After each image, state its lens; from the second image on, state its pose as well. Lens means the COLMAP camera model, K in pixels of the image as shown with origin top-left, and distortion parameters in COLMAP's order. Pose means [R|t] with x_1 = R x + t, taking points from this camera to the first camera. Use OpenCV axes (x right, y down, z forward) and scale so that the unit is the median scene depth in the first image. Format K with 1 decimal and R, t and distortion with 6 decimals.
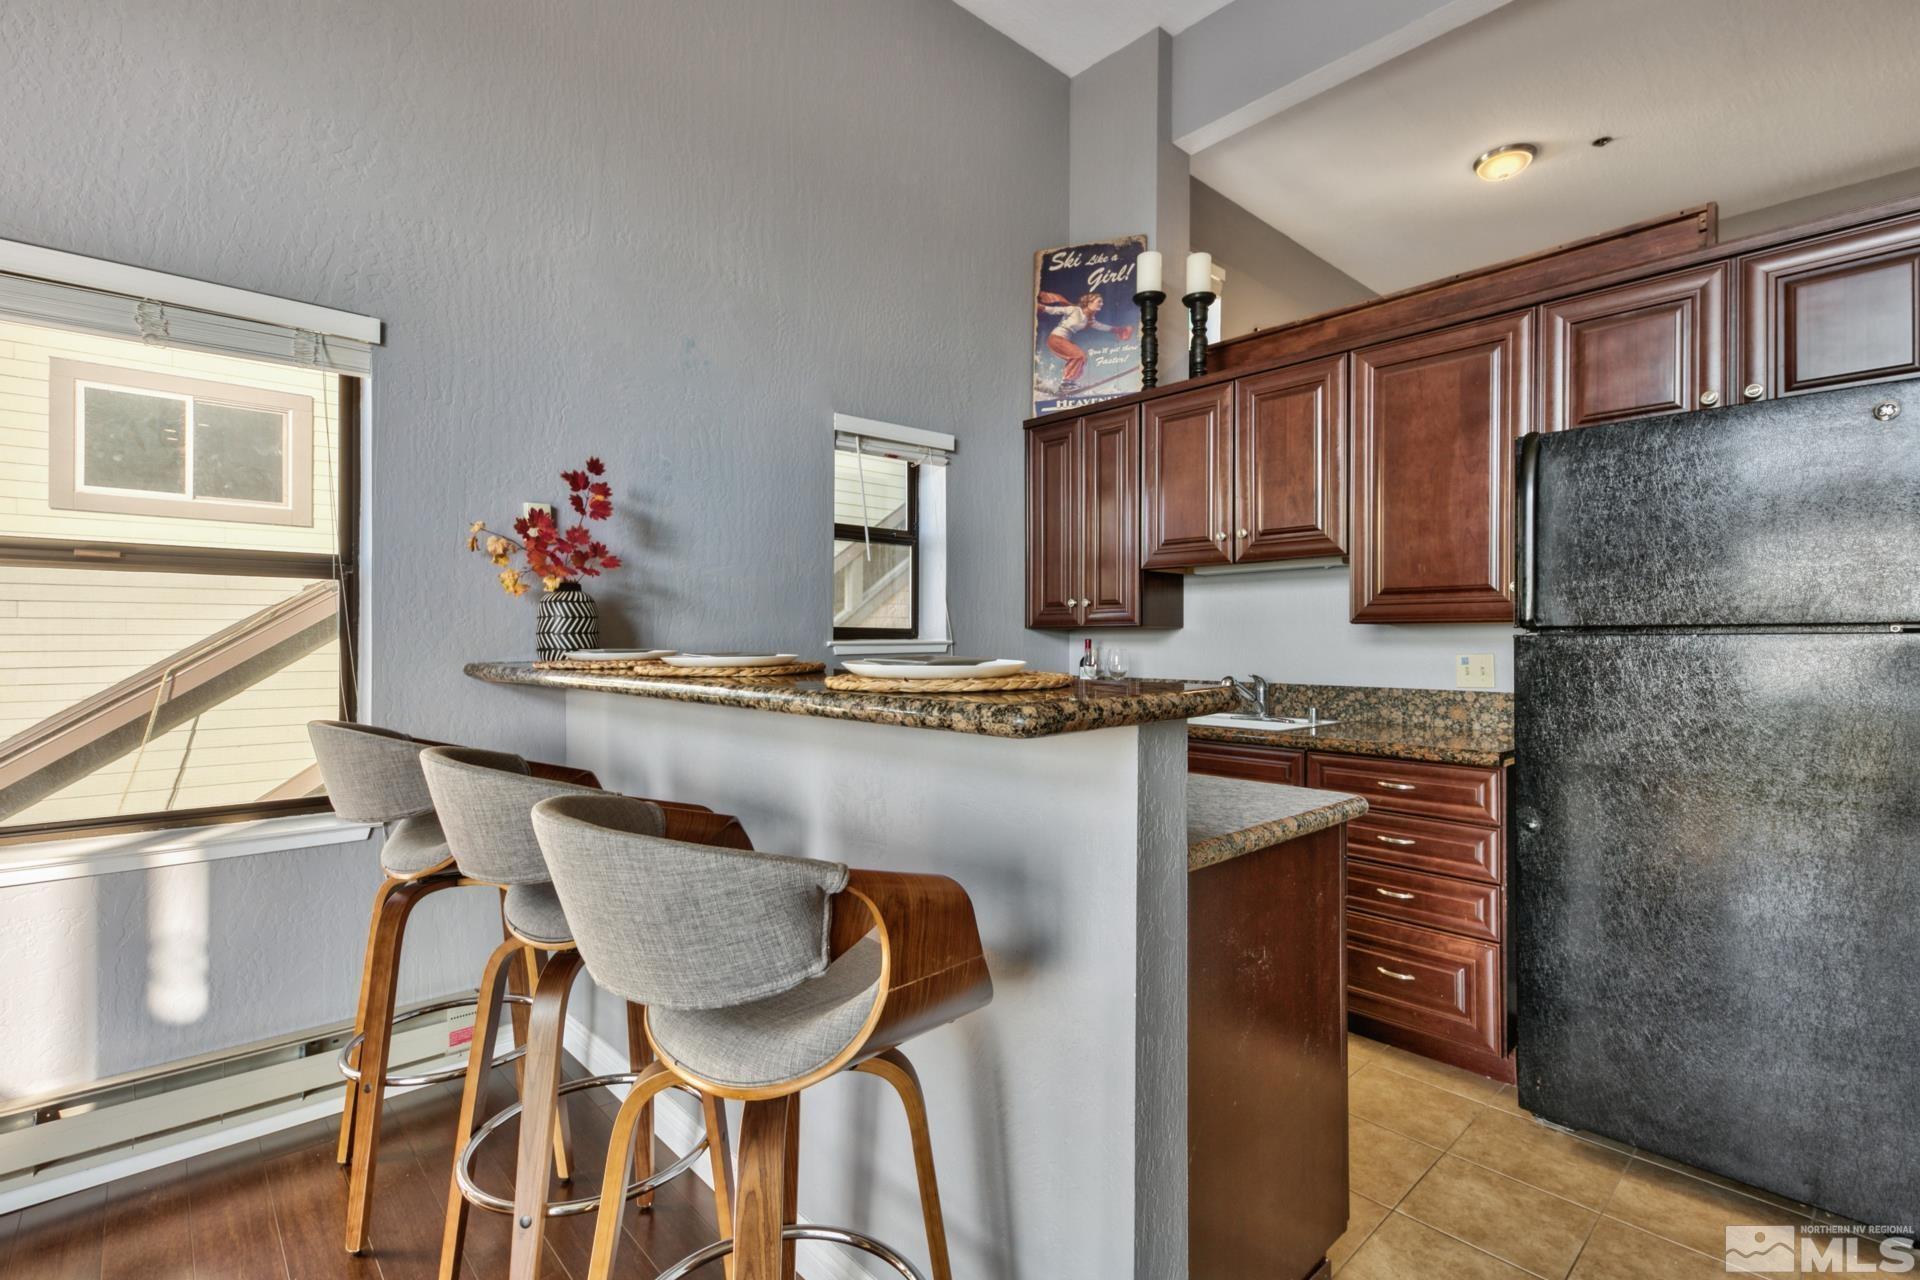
lens RADIAL K [[873.1, 0, 956.5], [0, 873.1, 640.5], [0, 0, 1]] dist [0.013701, 0.000780]
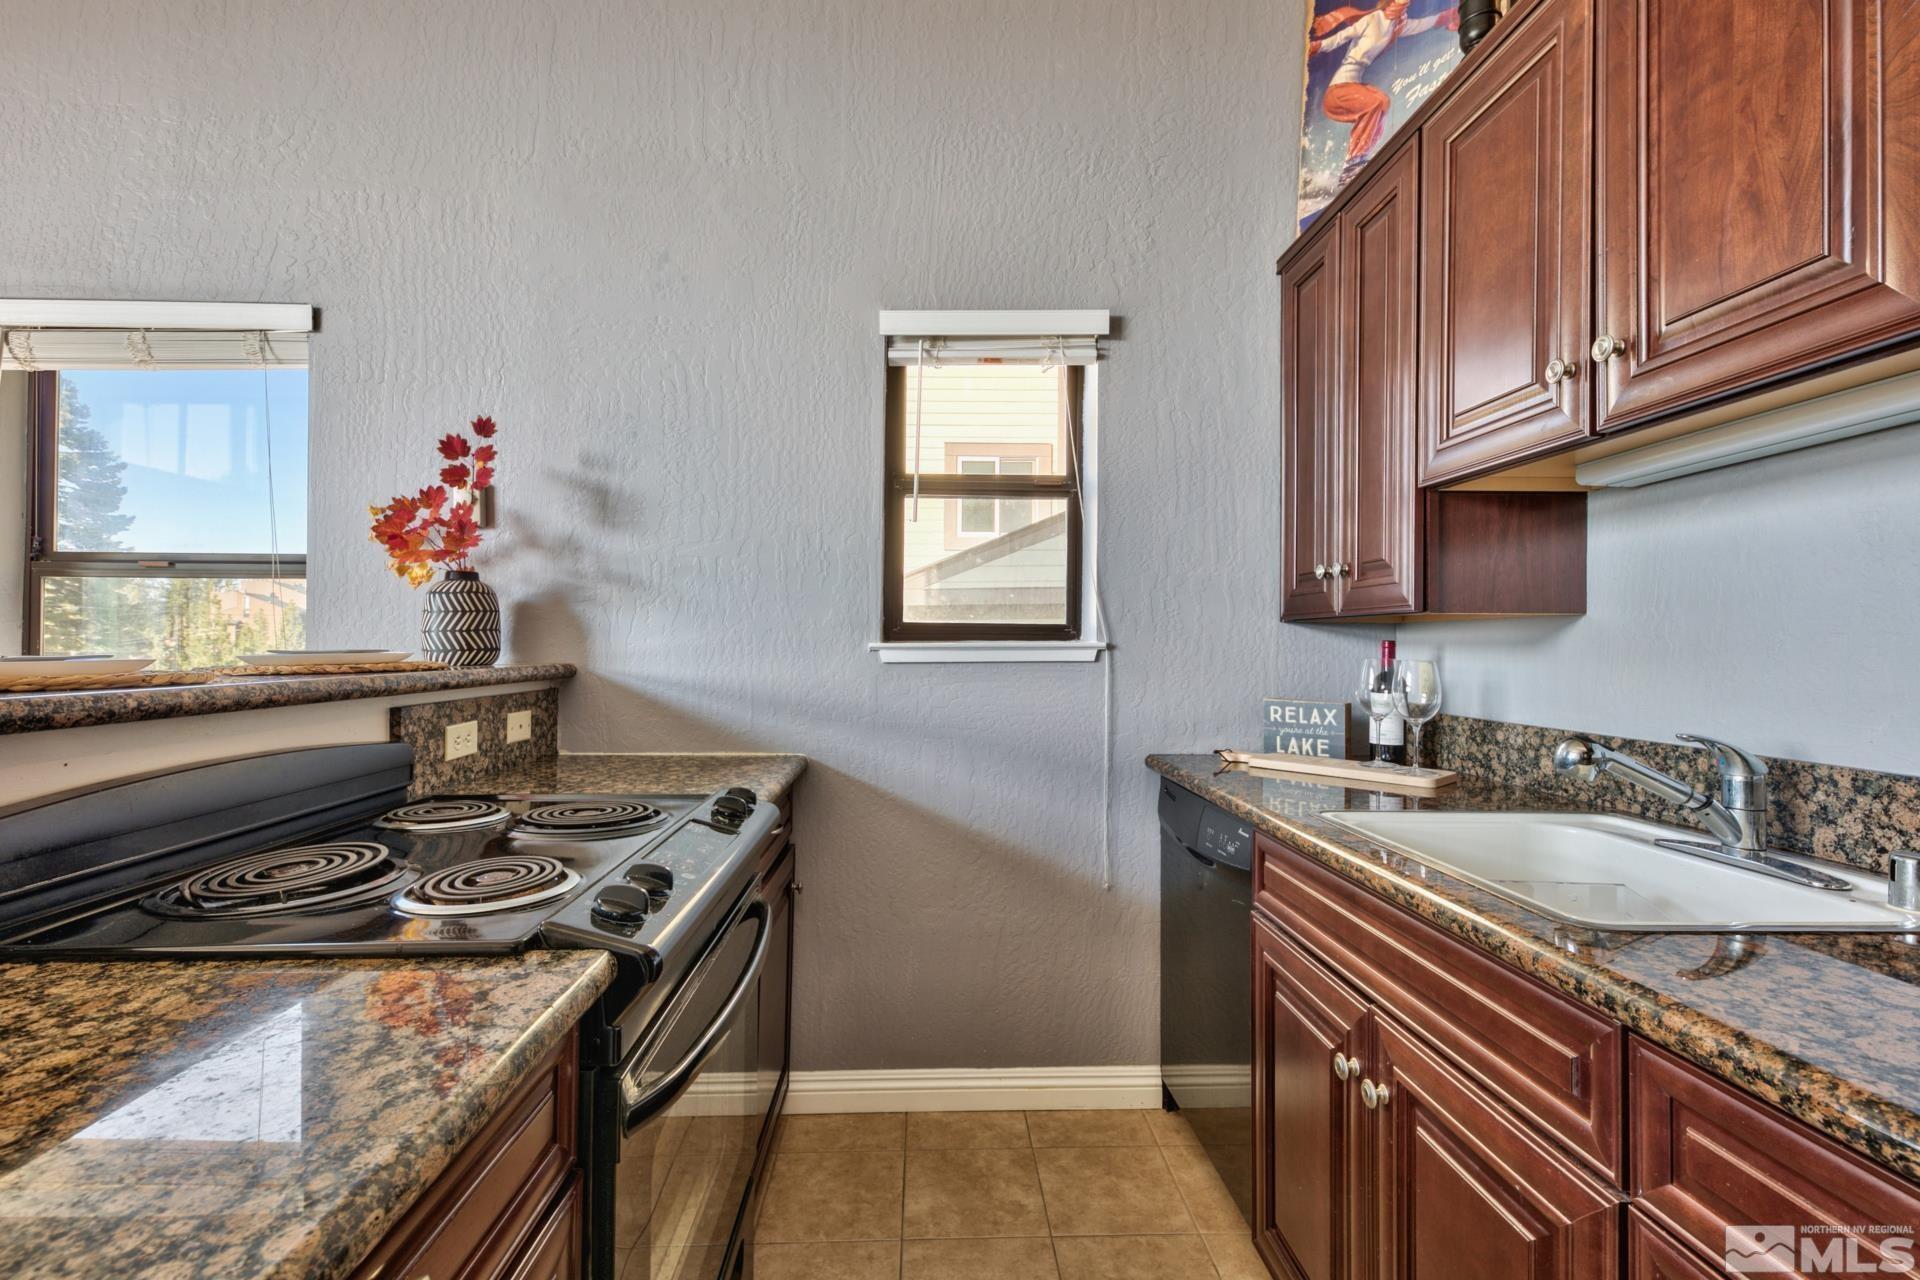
lens RADIAL K [[873.1, 0, 942.6], [0, 873.1, 640.1], [0, 0, 1]] dist [0.013701, 0.000780]
pose [[0.753033, -0.002355, -0.657979, 0.372523], [-0.005337, 0.999939, -0.009687, 0.004691], [0.657961, 0.010806, 0.752974, 0.554083]]
